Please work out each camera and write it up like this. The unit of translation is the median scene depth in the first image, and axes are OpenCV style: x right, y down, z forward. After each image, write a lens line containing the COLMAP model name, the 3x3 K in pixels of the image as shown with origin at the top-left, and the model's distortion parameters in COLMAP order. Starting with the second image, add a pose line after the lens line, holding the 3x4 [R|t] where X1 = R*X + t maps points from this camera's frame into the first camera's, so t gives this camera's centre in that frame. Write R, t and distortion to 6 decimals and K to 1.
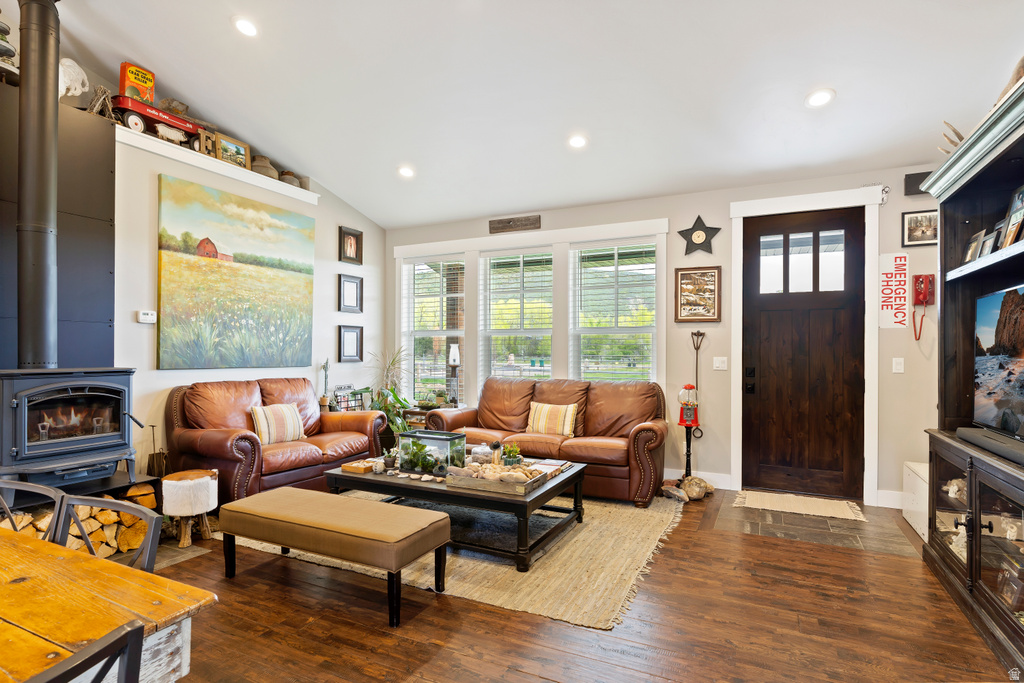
lens RADIAL K [[524.8, 0, 505.0], [0, 524.8, 351.4], [0, 0, 1]] dist [-0.006050, 0.000581]
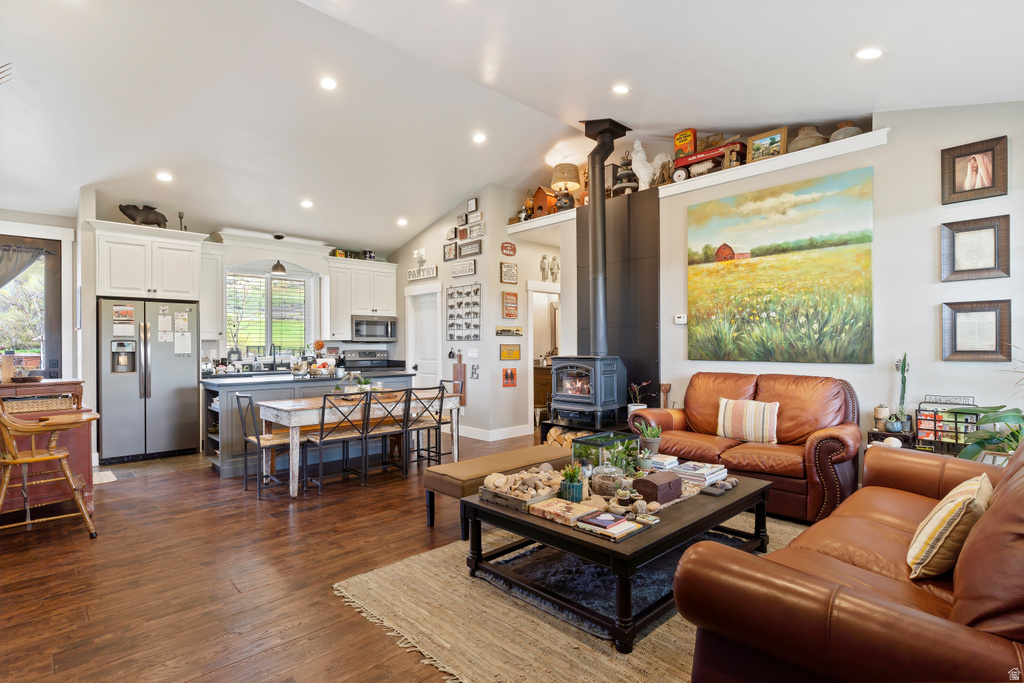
lens RADIAL K [[509.2, 0, 512.1], [0, 509.2, 345.8], [0, 0, 1]] dist [0.001275, 0.000673]
pose [[-0.341229, -0.001039, -0.939980, 0.566615], [0.007014, 0.999969, -0.003651, 0.001697], [0.939954, -0.007839, -0.341211, 0.881869]]
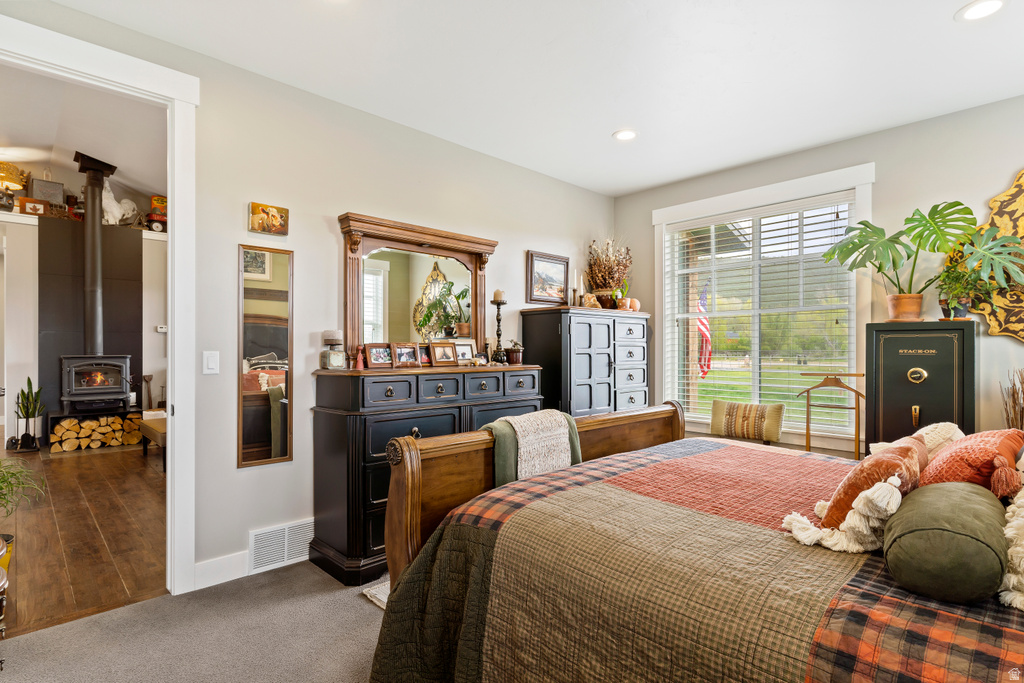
lens RADIAL K [[509.2, 0, 505.4], [0, 509.2, 349.9], [0, 0, 1]] dist [0.001275, 0.000673]
pose [[0.940903, -0.002275, -0.338668, 0.934280], [0.003047, 0.999994, 0.001747, 0.007848], [0.338662, -0.002676, 0.940904, -0.262208]]
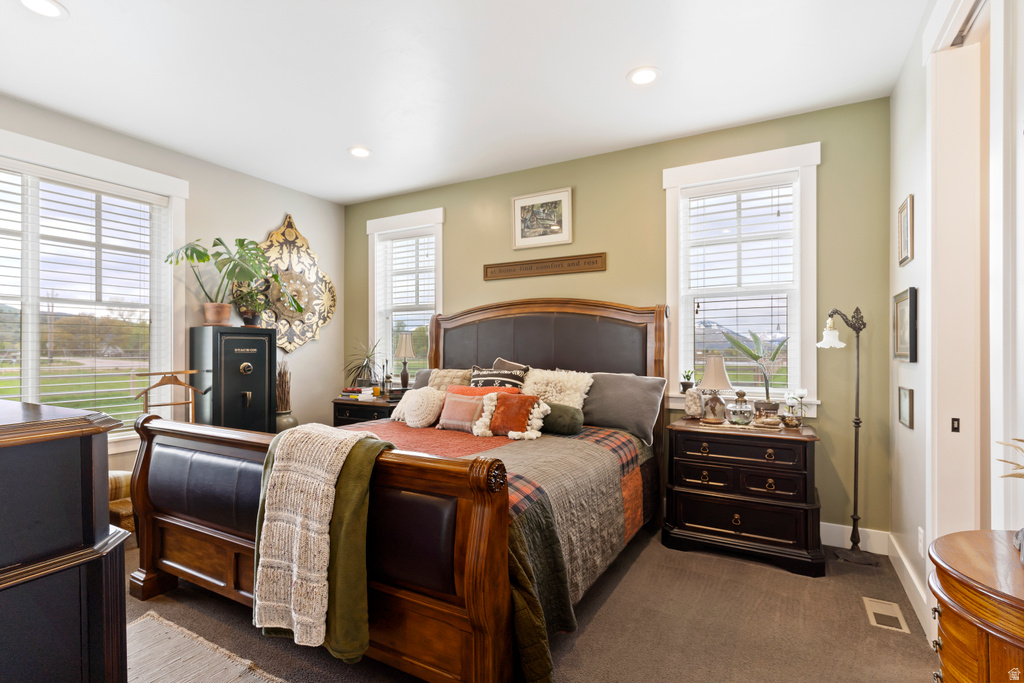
lens RADIAL K [[493.1, 0, 512.0], [0, 493.1, 343.9], [0, 0, 1]] dist [-0.003785, 0.000891]
pose [[0.052727, -0.001465, 0.998608, 0.406111], [-0.001887, 0.999997, 0.001567, -0.000183], [-0.998607, -0.001967, 0.052724, 0.047655]]
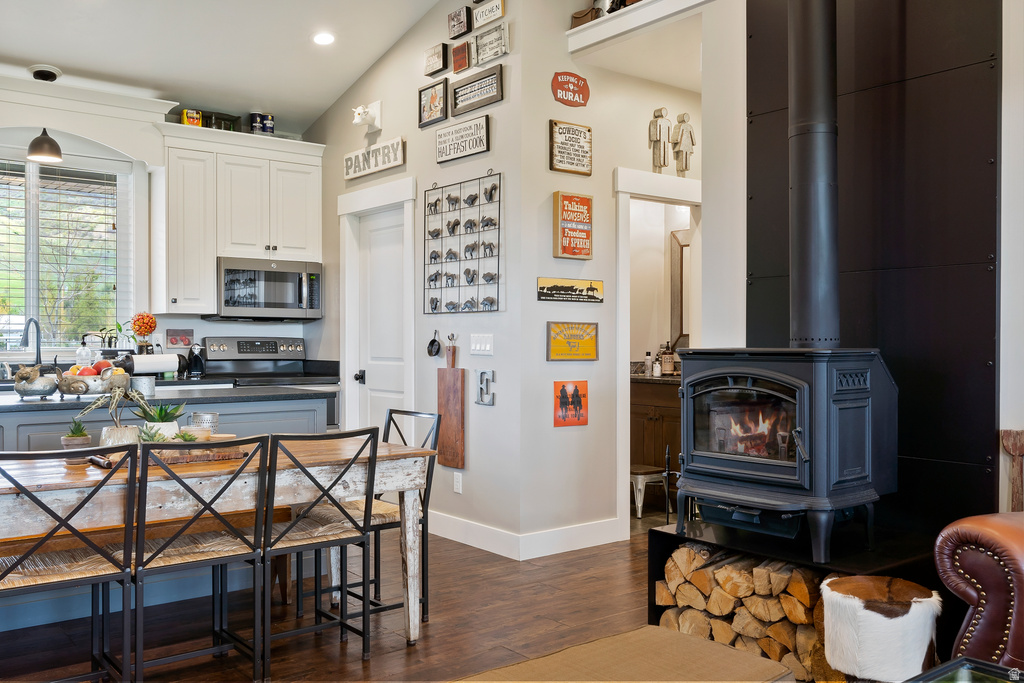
lens RADIAL K [[893.0, 0, 513.8], [0, 893.0, 345.9], [0, 0, 1]] dist [-0.014072, 0.010887]
pose [[-0.425522, 0.001591, -0.904947, 0.167637], [0.001072, 0.999999, 0.001254, 0.018648], [0.904947, -0.000436, -0.425523, 0.759462]]
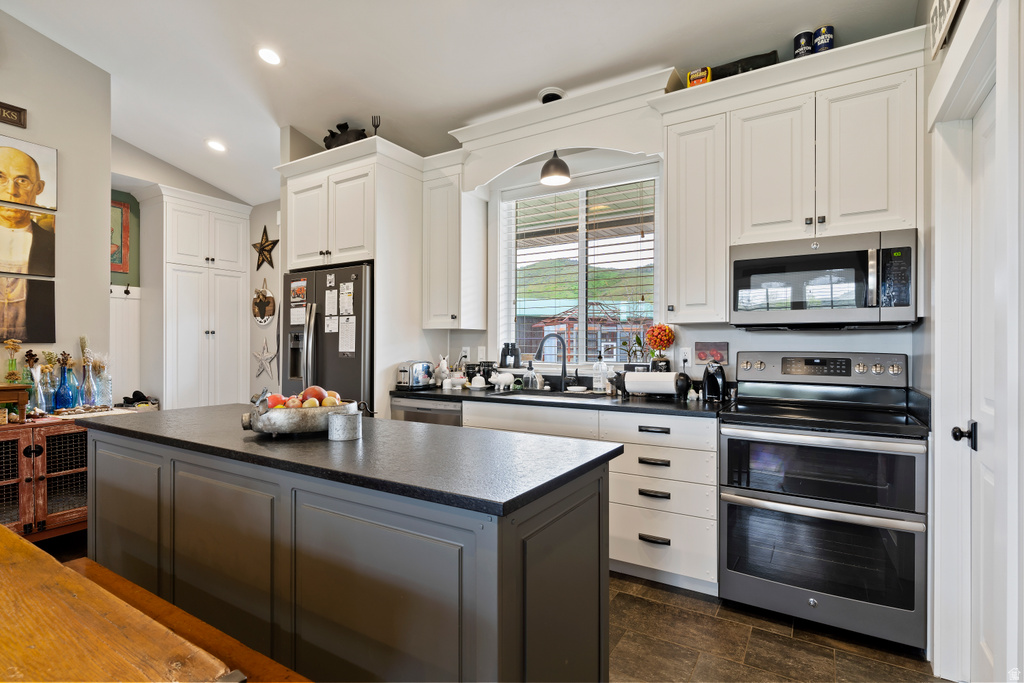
lens RADIAL K [[509.2, 0, 507.1], [0, 509.2, 346.2], [0, 0, 1]] dist [0.001275, 0.000673]
pose [[-0.994889, -0.003602, 0.100906, -0.631073], [-0.003730, 0.999992, -0.001084, 0.001708], [-0.100901, -0.001455, -0.994895, 0.404876]]
